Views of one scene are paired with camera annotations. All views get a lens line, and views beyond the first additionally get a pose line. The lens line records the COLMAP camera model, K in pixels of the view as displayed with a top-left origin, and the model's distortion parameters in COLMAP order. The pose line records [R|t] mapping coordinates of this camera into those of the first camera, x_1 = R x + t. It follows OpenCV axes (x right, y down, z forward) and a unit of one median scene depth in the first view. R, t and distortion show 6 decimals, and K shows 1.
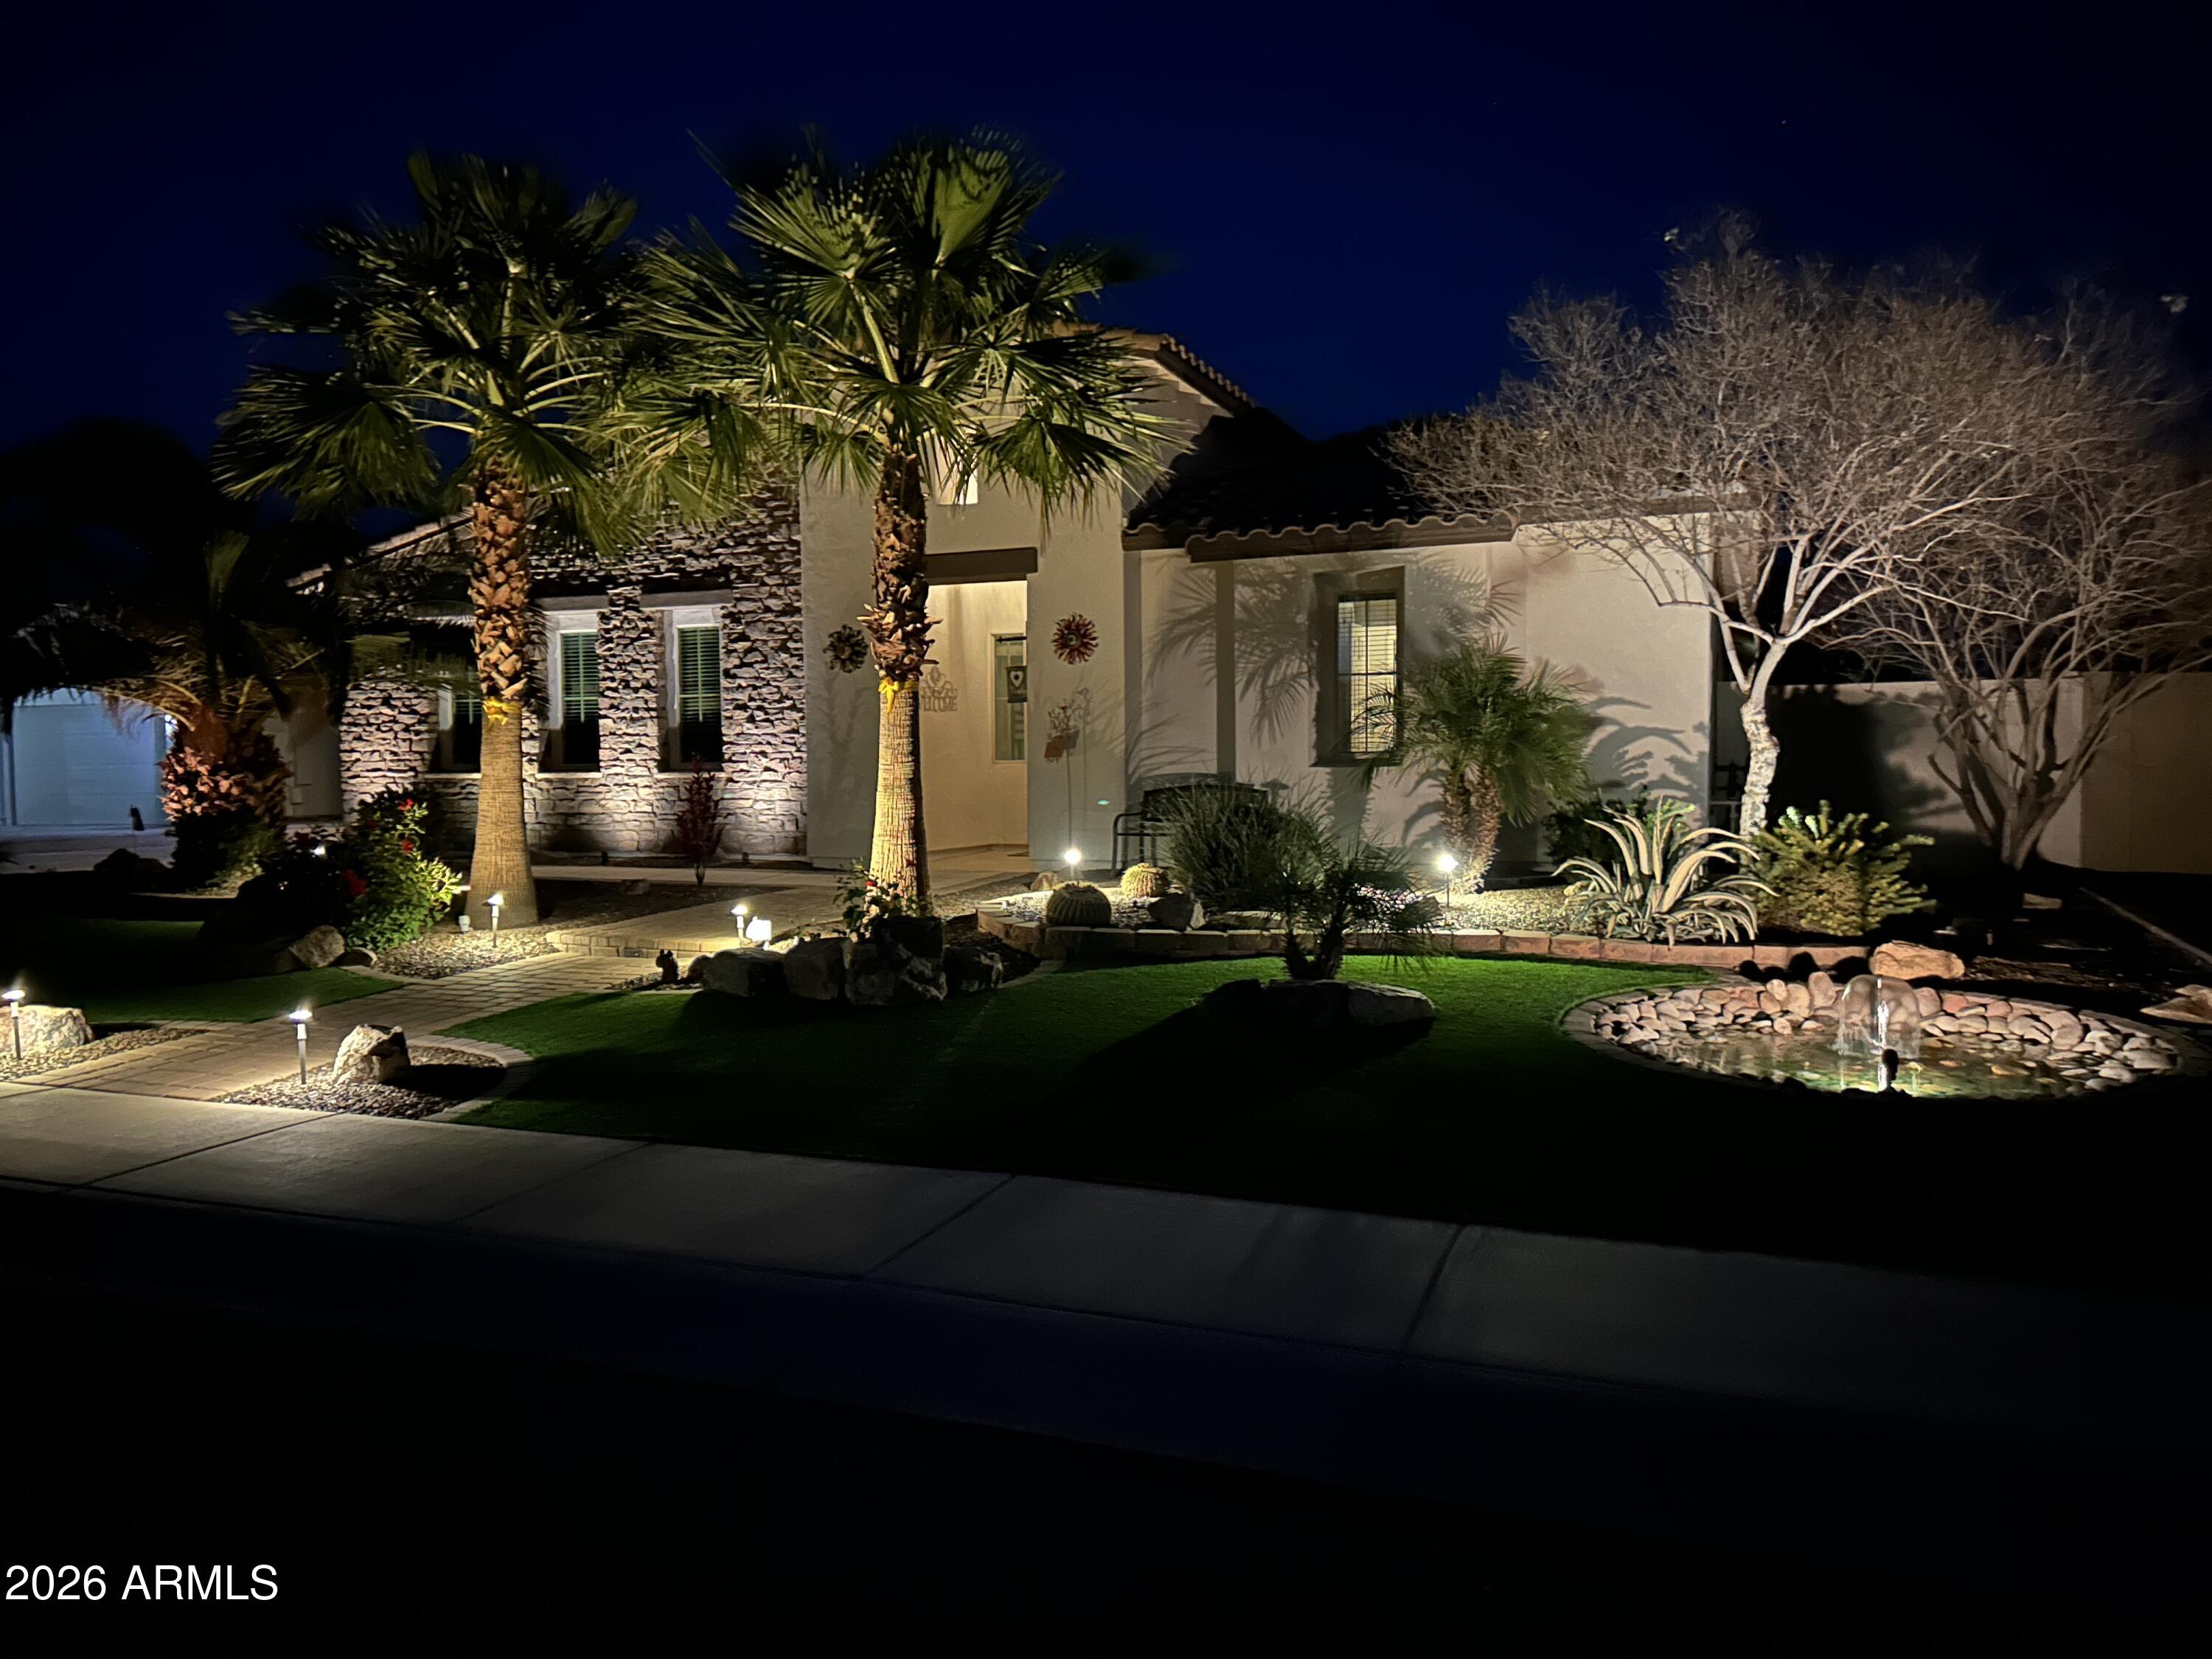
lens RADIAL K [[1634.5, 0, 1106.0], [0, 1634.5, 829.5], [0, 0, 1]] dist [0.065697, -0.003765]
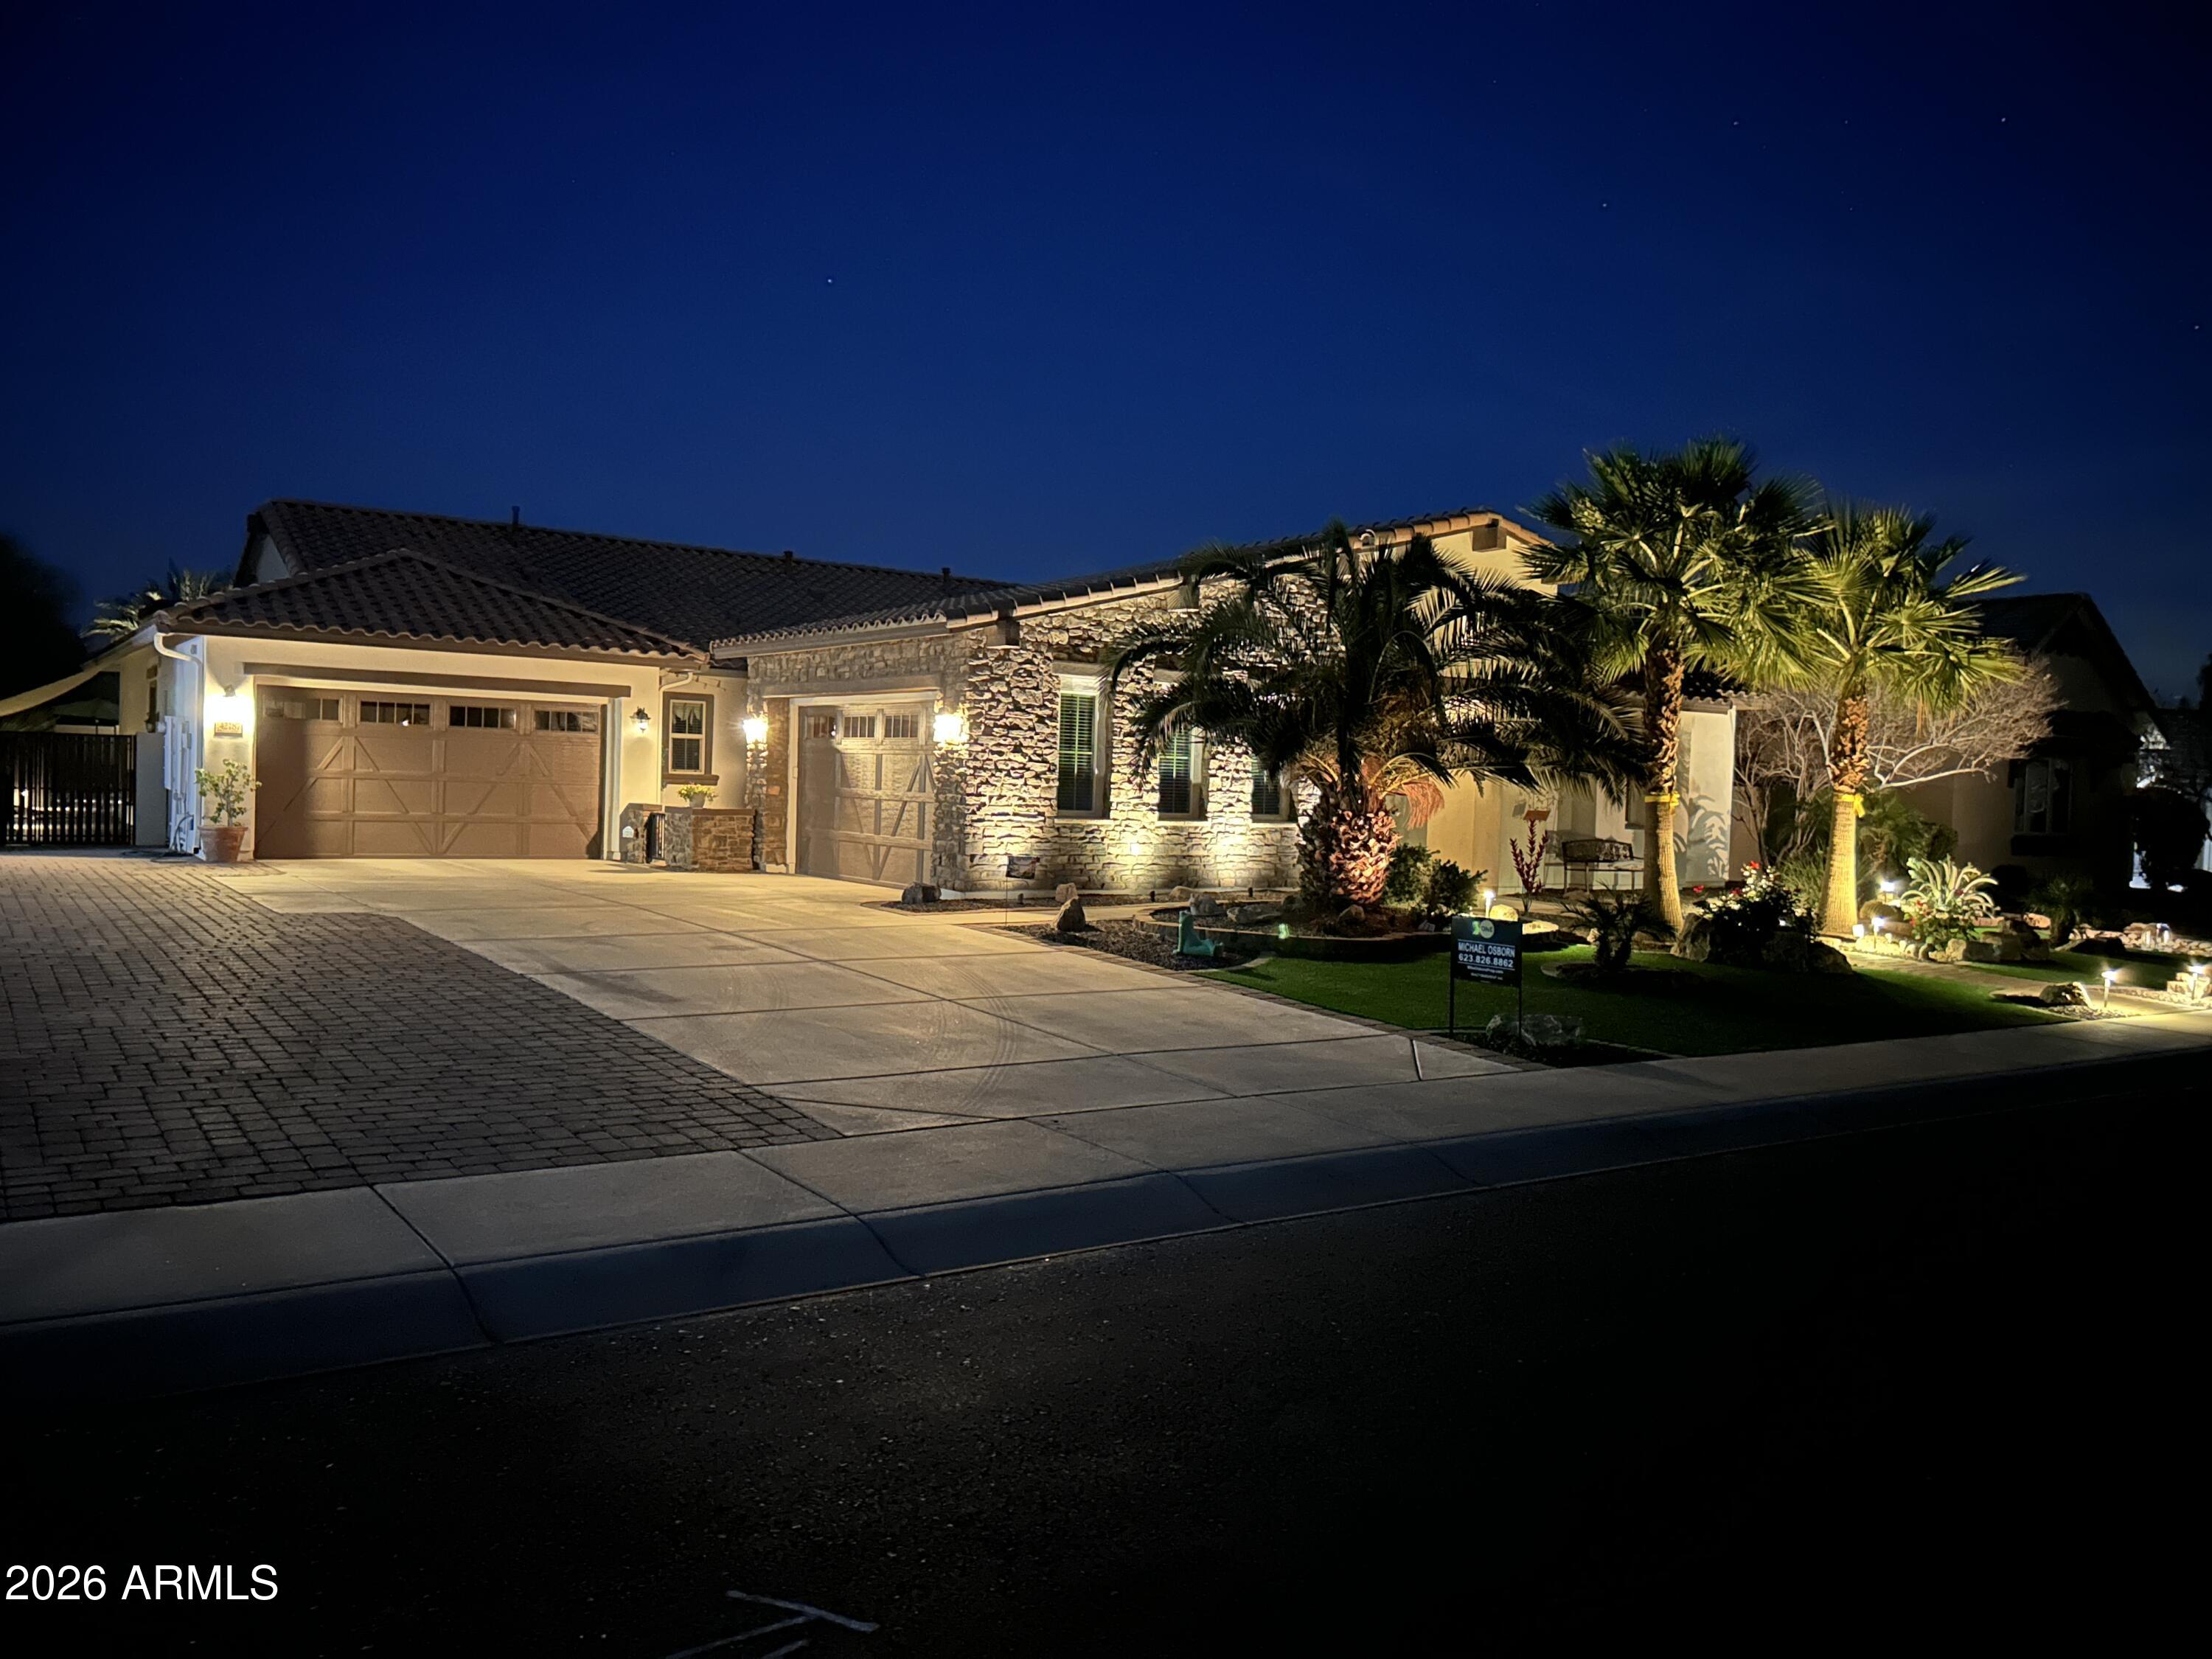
lens RADIAL K [[1634.5, 0, 1106.0], [0, 1634.5, 829.5], [0, 0, 1]] dist [0.065697, -0.003765]
pose [[0.552414, 0.012212, 0.833480, -1.396014], [0.008326, 0.999762, -0.020167, -0.005827], [-0.833528, 0.018079, 0.552181, 0.422888]]
